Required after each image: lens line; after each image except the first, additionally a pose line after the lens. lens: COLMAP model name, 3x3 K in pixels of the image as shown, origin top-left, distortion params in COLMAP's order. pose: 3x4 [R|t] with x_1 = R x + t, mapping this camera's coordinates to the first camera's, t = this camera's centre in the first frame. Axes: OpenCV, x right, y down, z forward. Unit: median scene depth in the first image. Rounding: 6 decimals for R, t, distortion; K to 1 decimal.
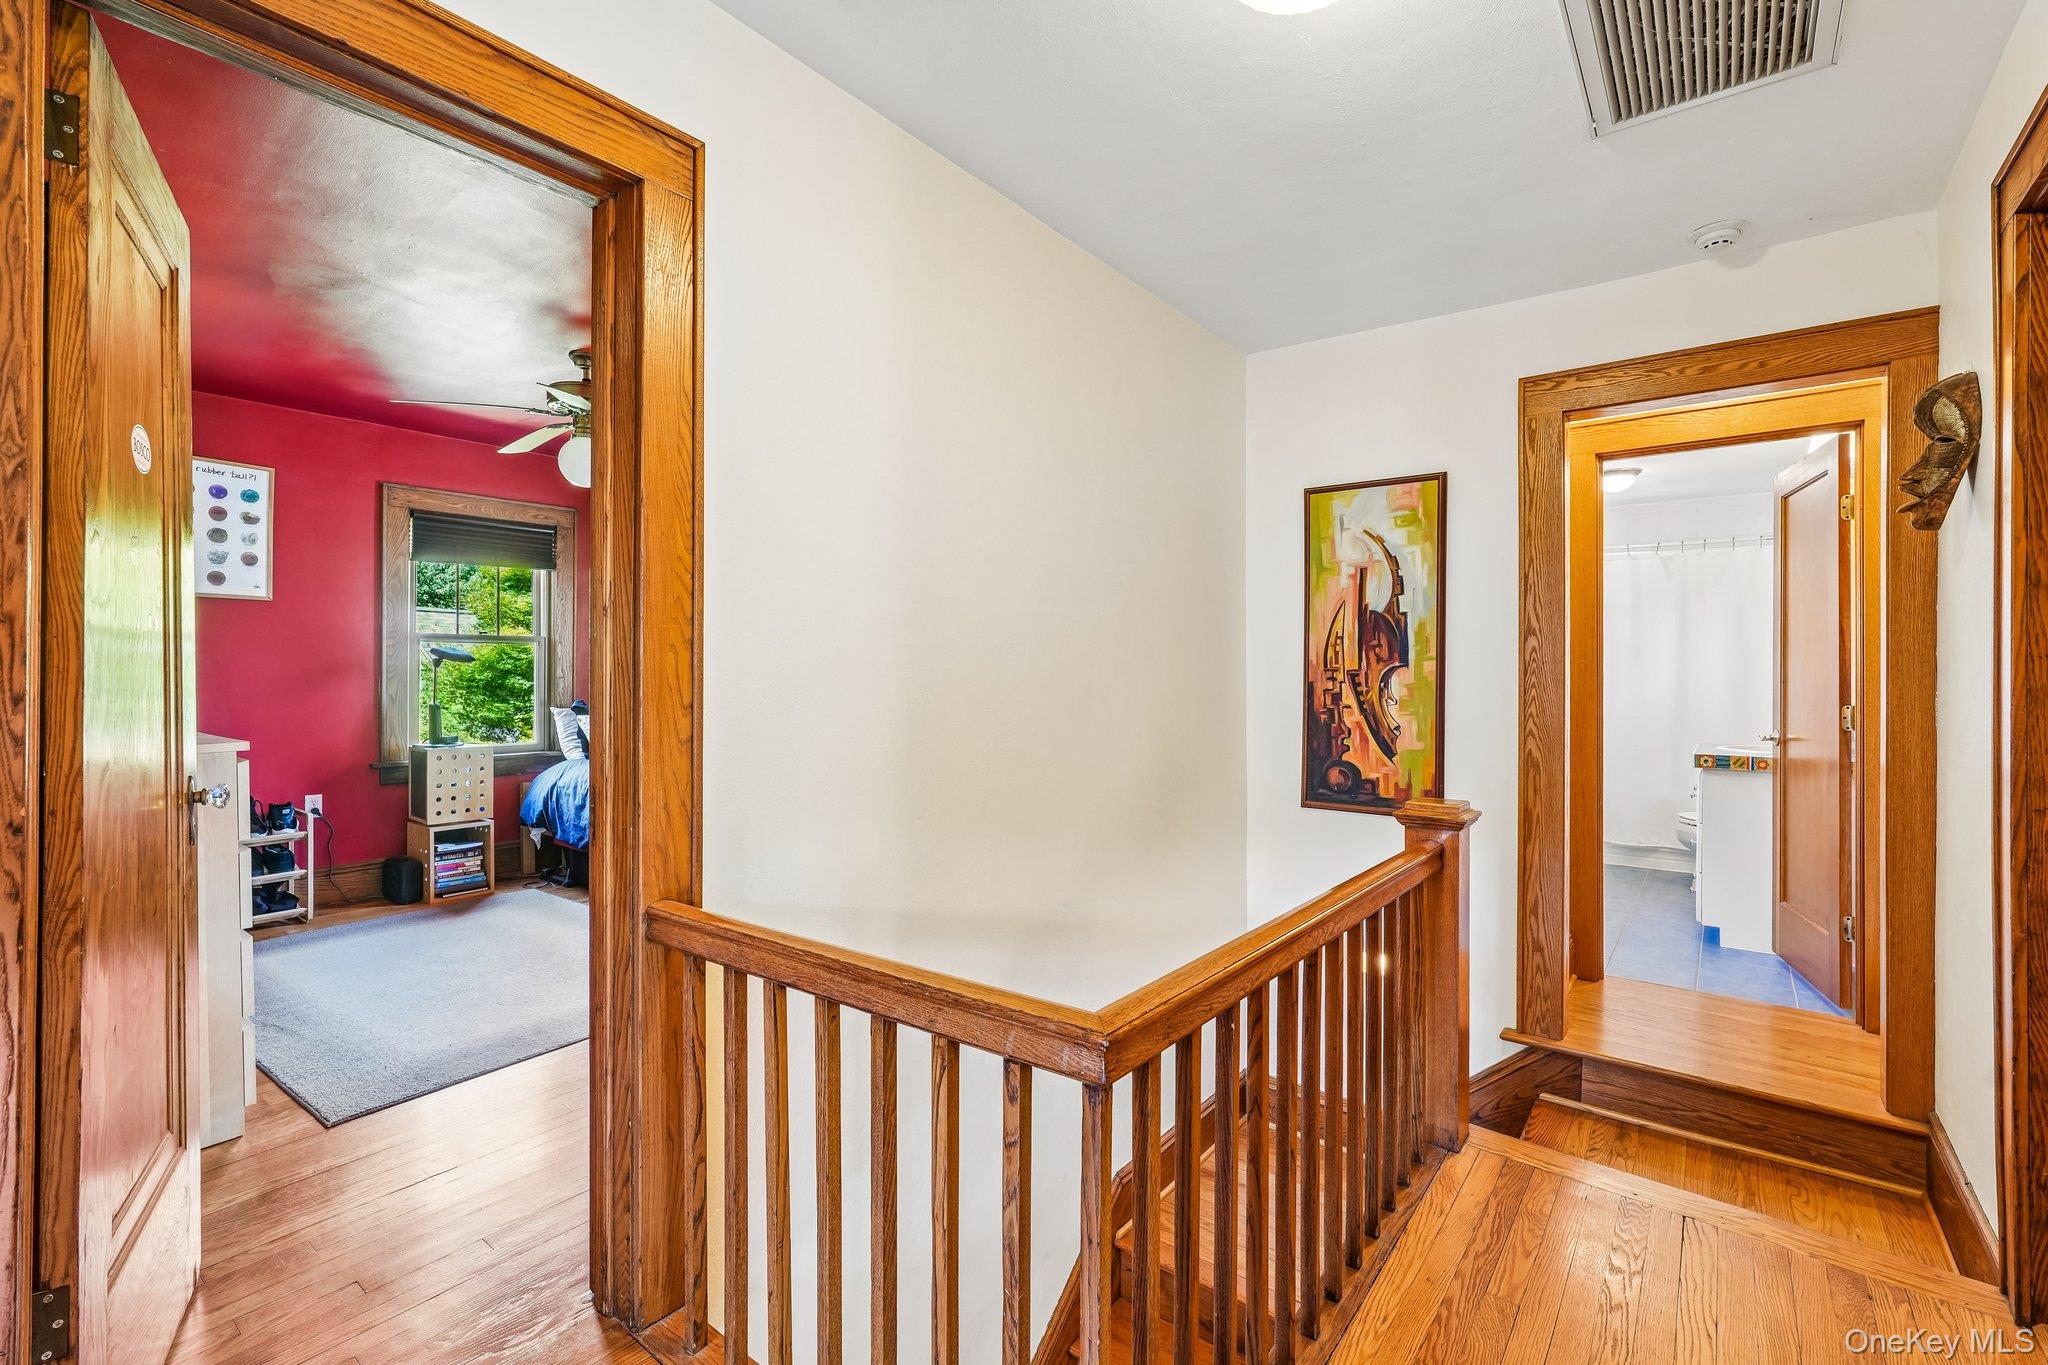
lens RADIAL K [[901.7, 0, 1022.8], [0, 901.7, 671.3], [0, 0, 1]] dist [-0.011197, 0.005940]
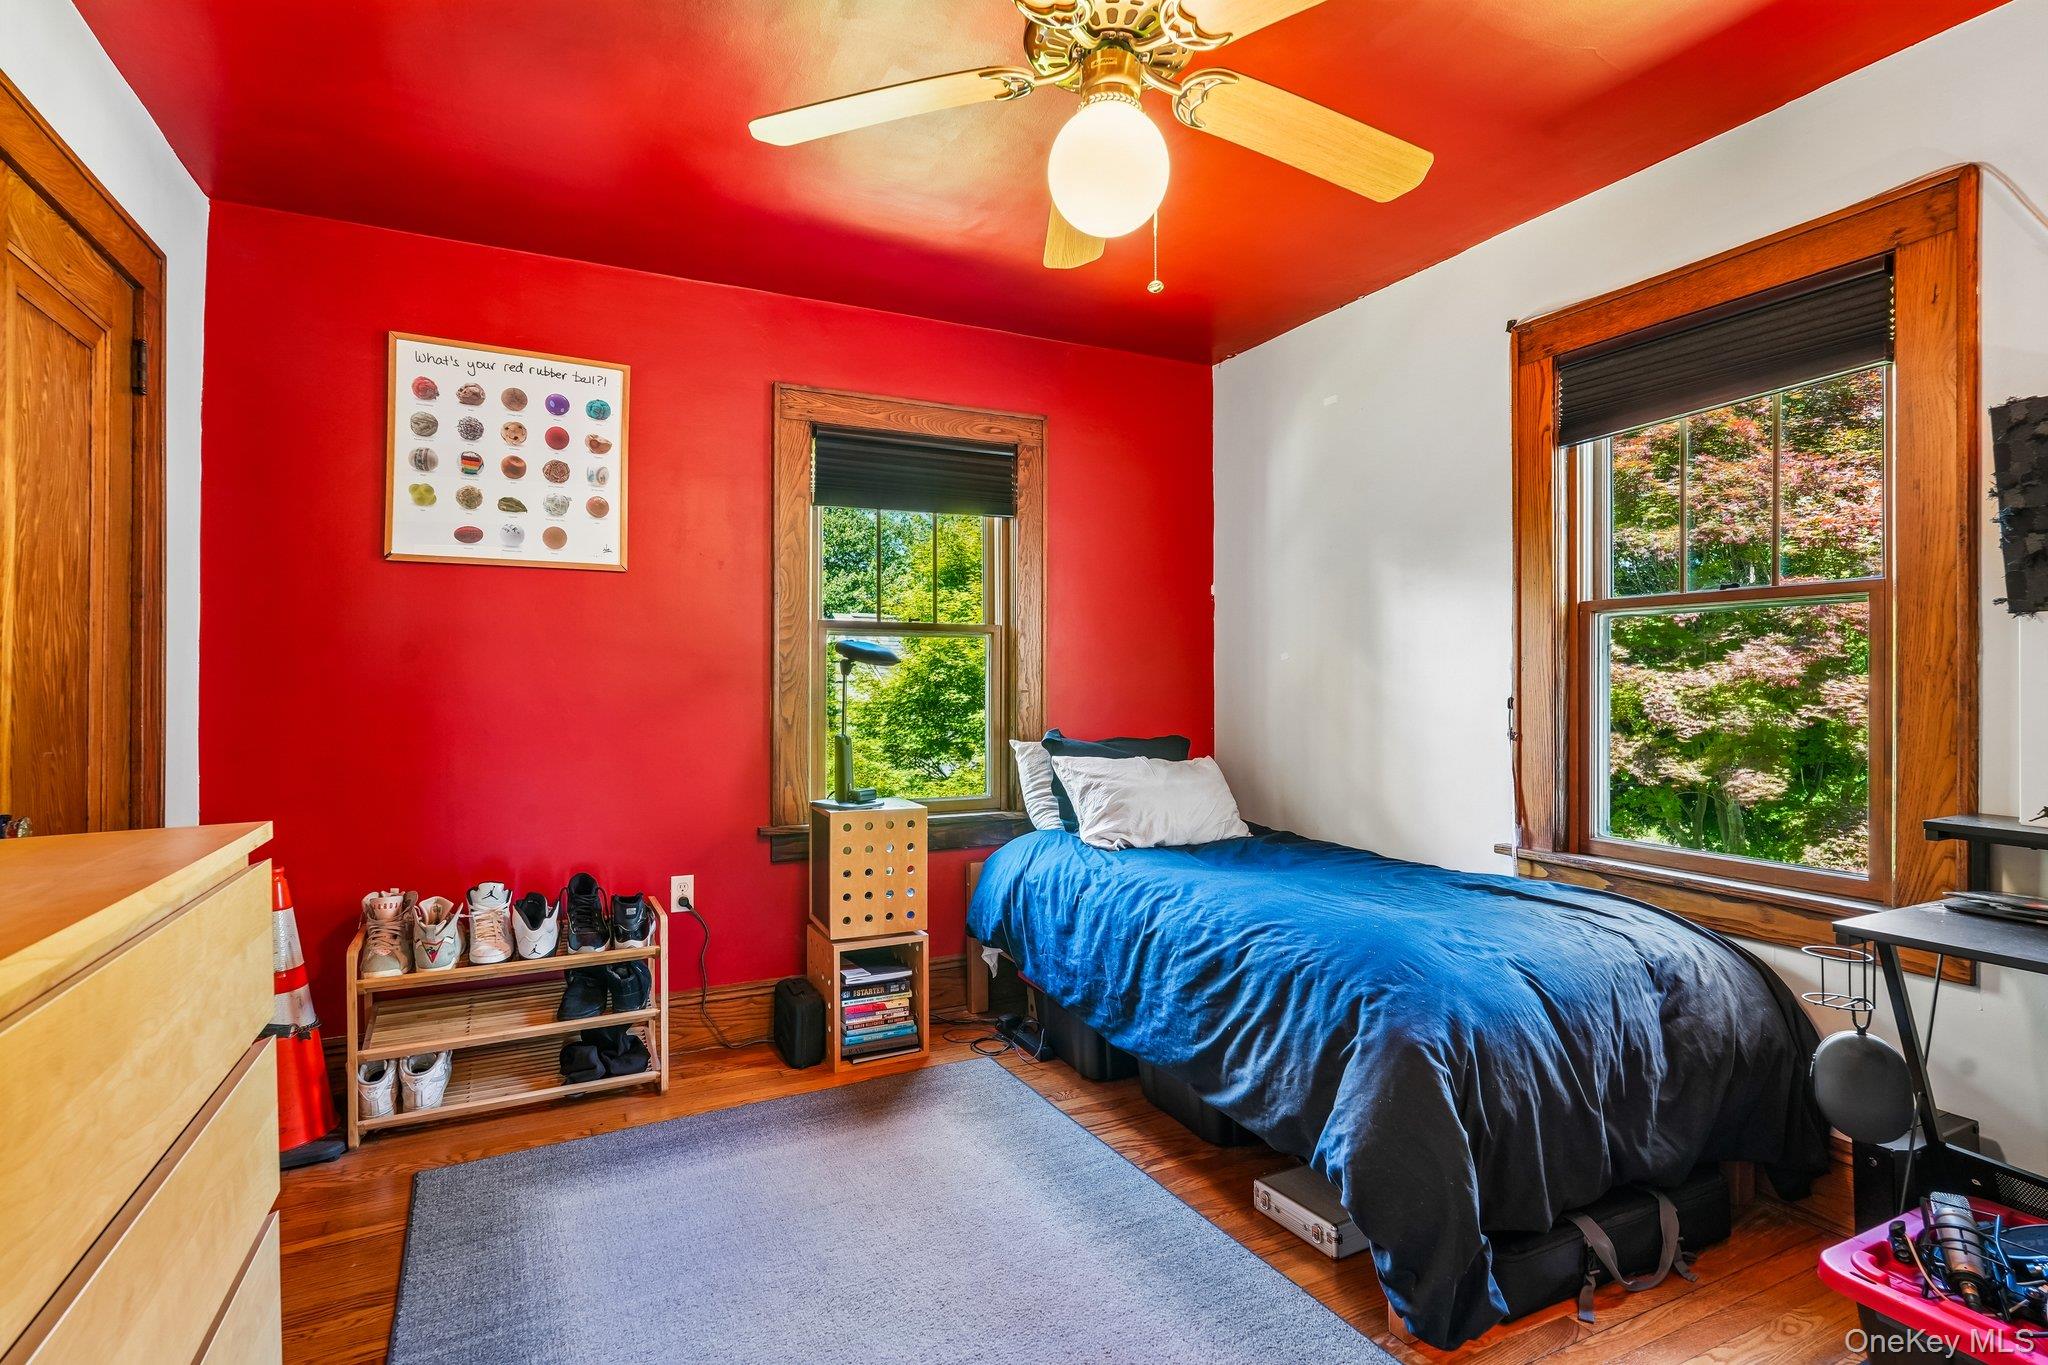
lens RADIAL K [[1004.7, 0, 1020.8], [0, 1004.7, 669.3], [0, 0, 1]] dist [-0.007120, 0.001177]
pose [[0.900158, -0.010725, -0.435431, -0.253692], [0.004178, 0.999863, -0.015990, 0.003702], [0.435543, 0.012575, 0.900080, 0.446243]]
